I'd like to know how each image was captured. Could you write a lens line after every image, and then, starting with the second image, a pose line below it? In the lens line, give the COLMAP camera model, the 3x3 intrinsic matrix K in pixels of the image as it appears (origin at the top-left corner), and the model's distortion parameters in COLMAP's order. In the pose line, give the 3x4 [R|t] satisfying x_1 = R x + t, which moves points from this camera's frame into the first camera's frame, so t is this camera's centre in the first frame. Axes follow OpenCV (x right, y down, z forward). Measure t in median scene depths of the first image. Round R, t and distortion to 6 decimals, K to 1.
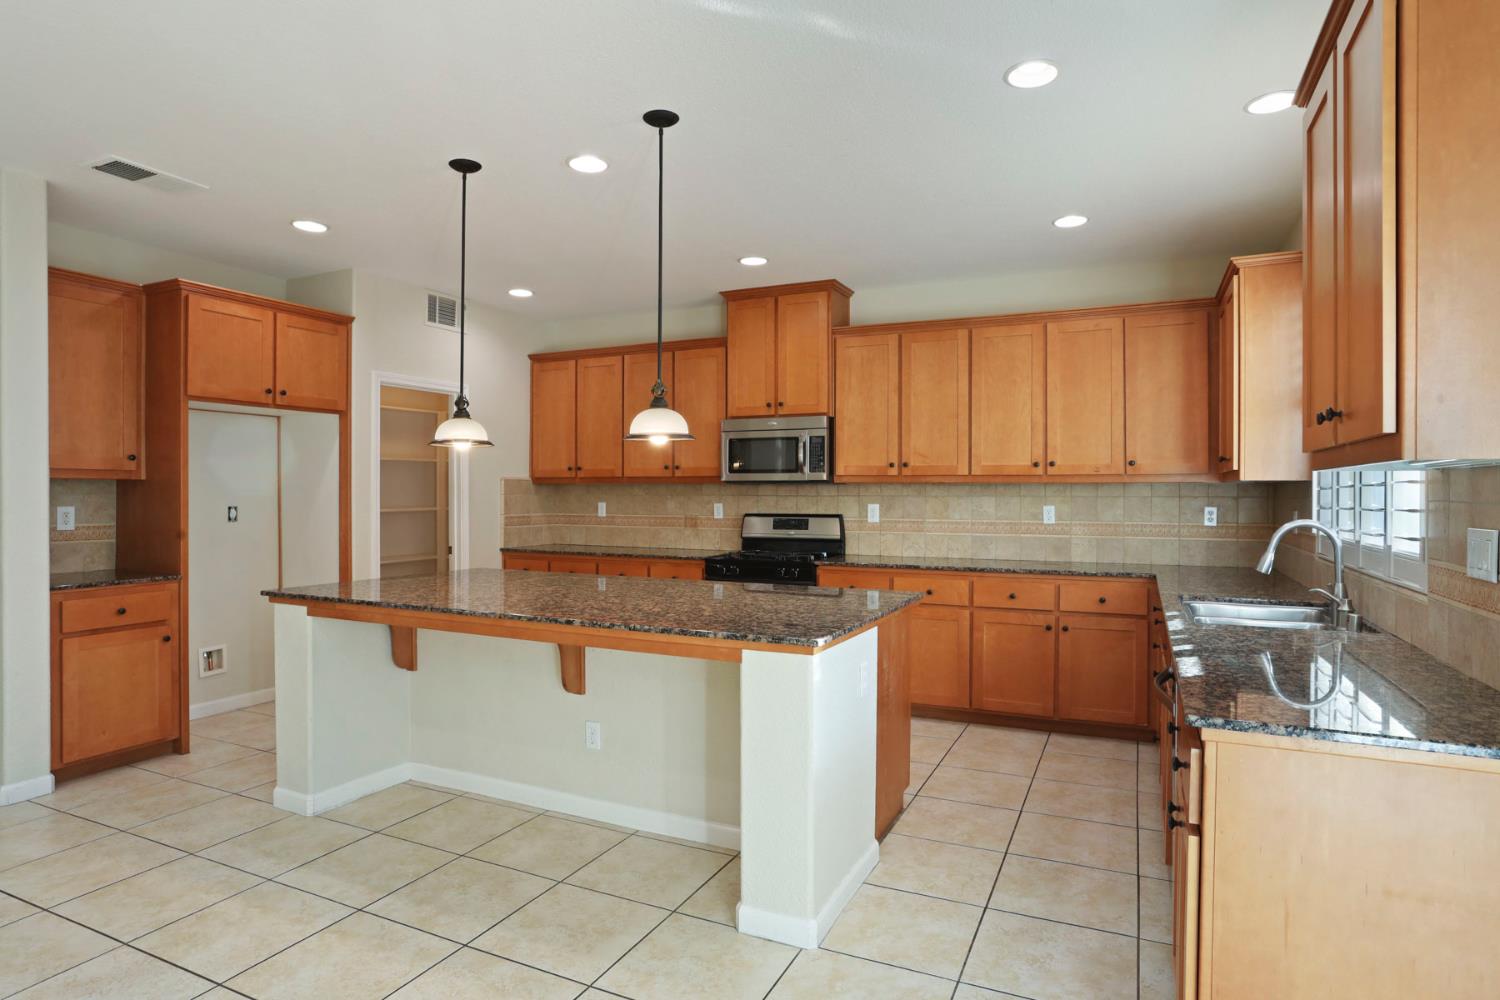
lens RADIAL K [[825.2, 0, 738.9], [0, 825.2, 498.2], [0, 0, 1]] dist [-0.053987, 0.027729]
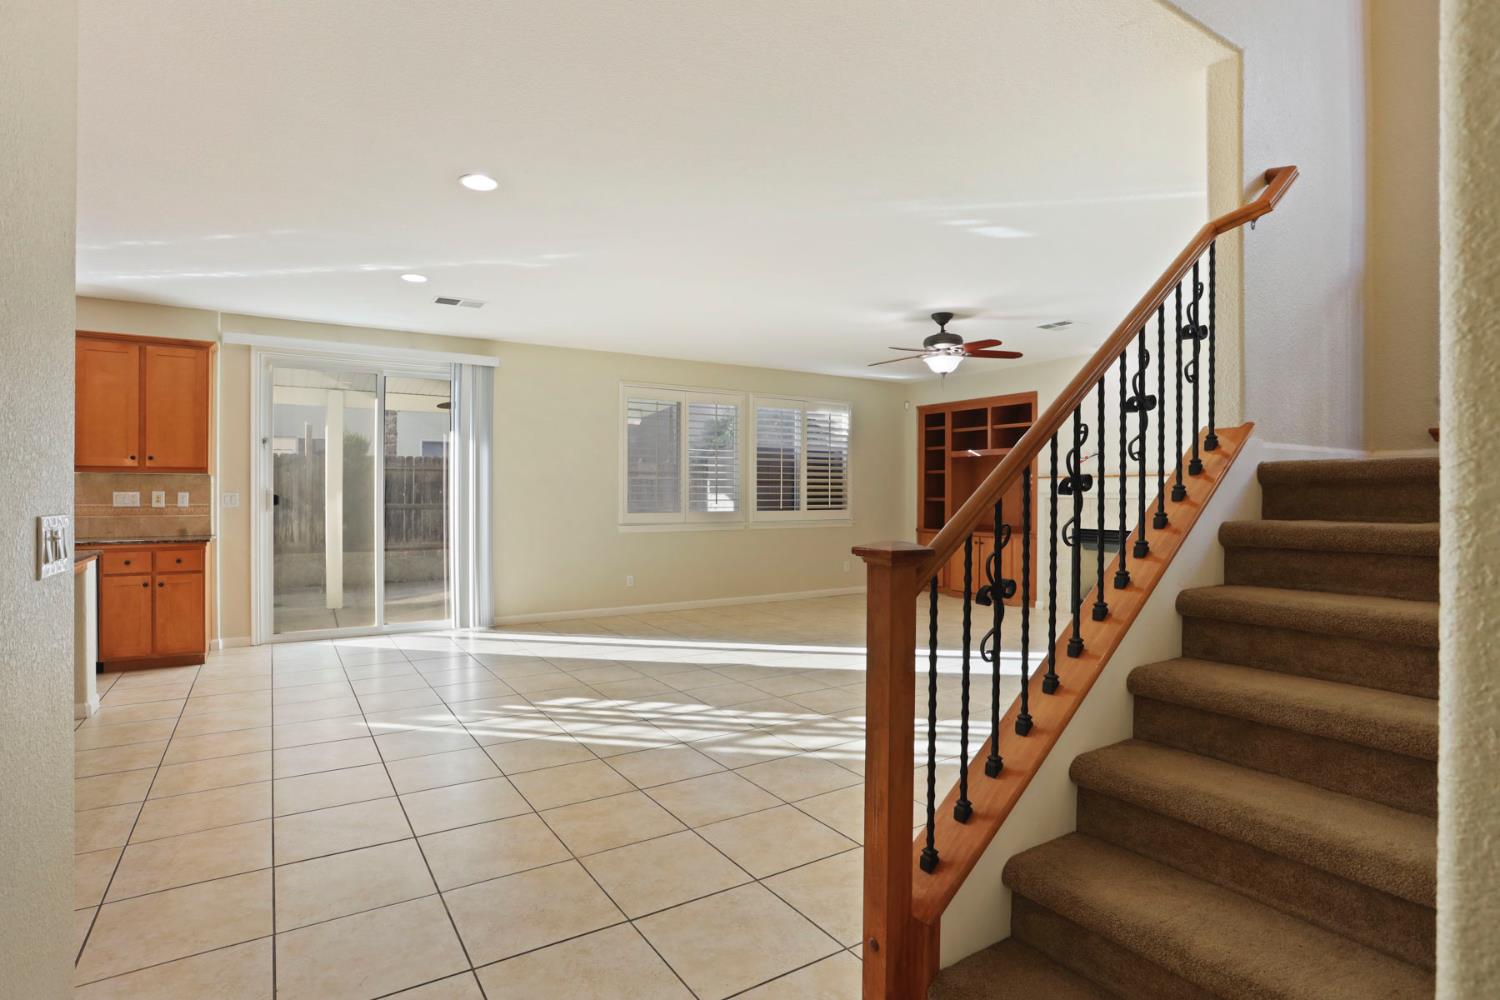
lens RADIAL K [[742.0, 0, 758.0], [0, 742.0, 498.9], [0, 0, 1]] dist [-0.029994, -0.000461]
pose [[-0.856592, -0.008170, 0.515929, -1.115775], [-0.000595, 0.999890, 0.014845, 0.007902], [-0.515994, 0.012409, -0.856502, 0.846183]]
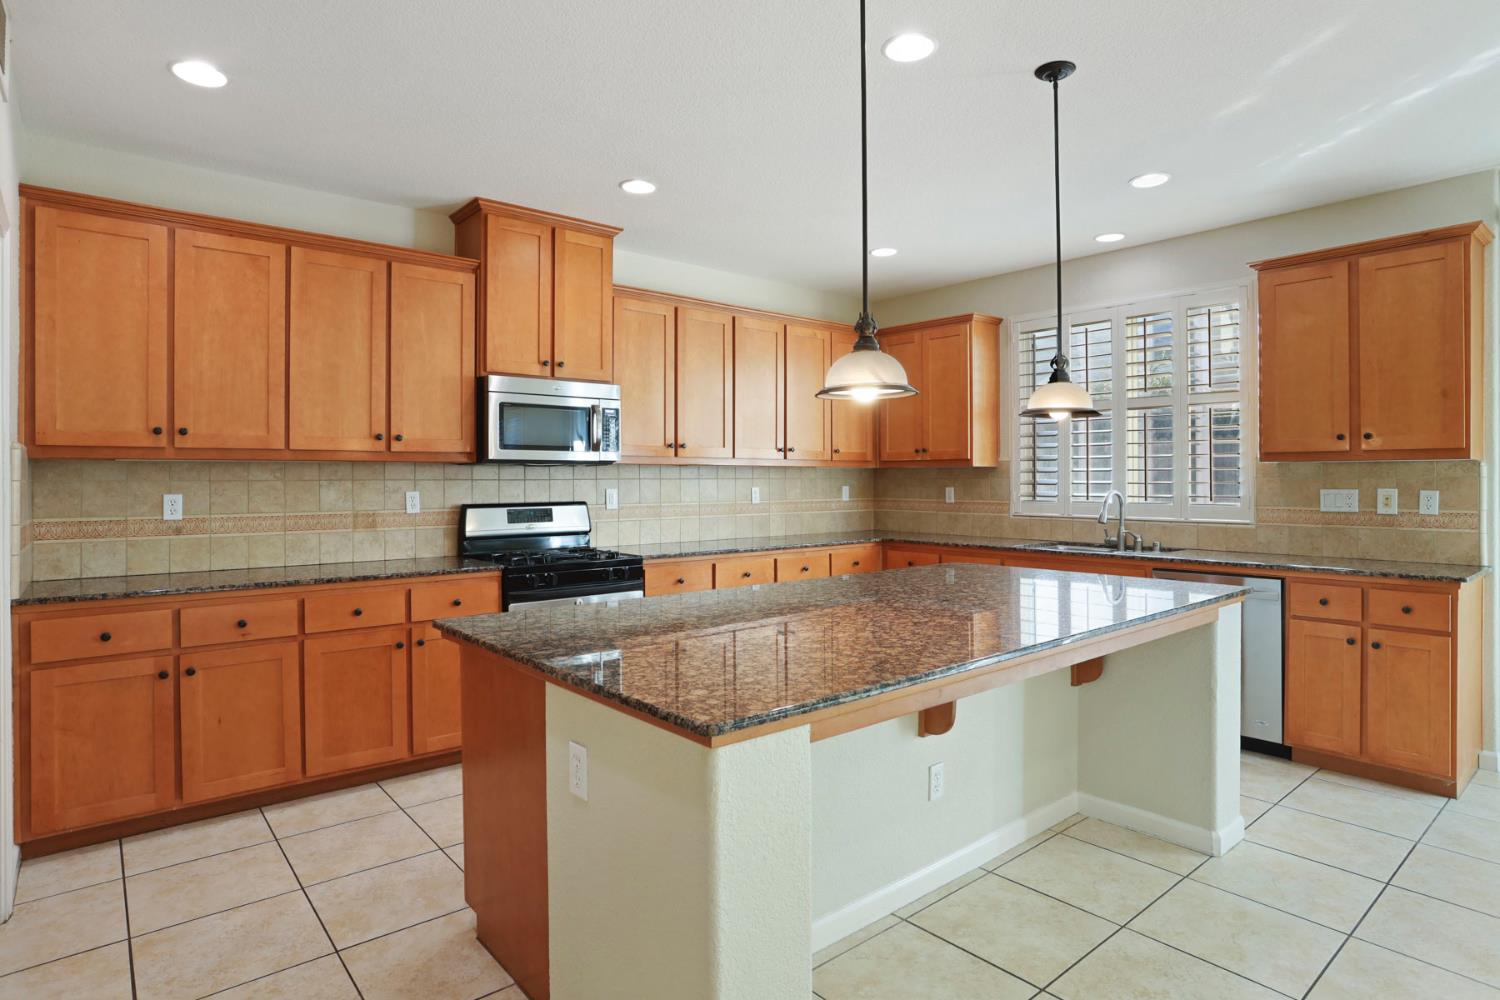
lens RADIAL K [[825.2, 0, 737.2], [0, 825.2, 472.2], [0, 0, 1]] dist [-0.053987, 0.027729]
pose [[0.414527, 0.003252, 0.910031, -0.689565], [0.008956, 0.999931, -0.007652, -0.002642], [-0.909993, 0.011322, 0.414469, 0.598675]]
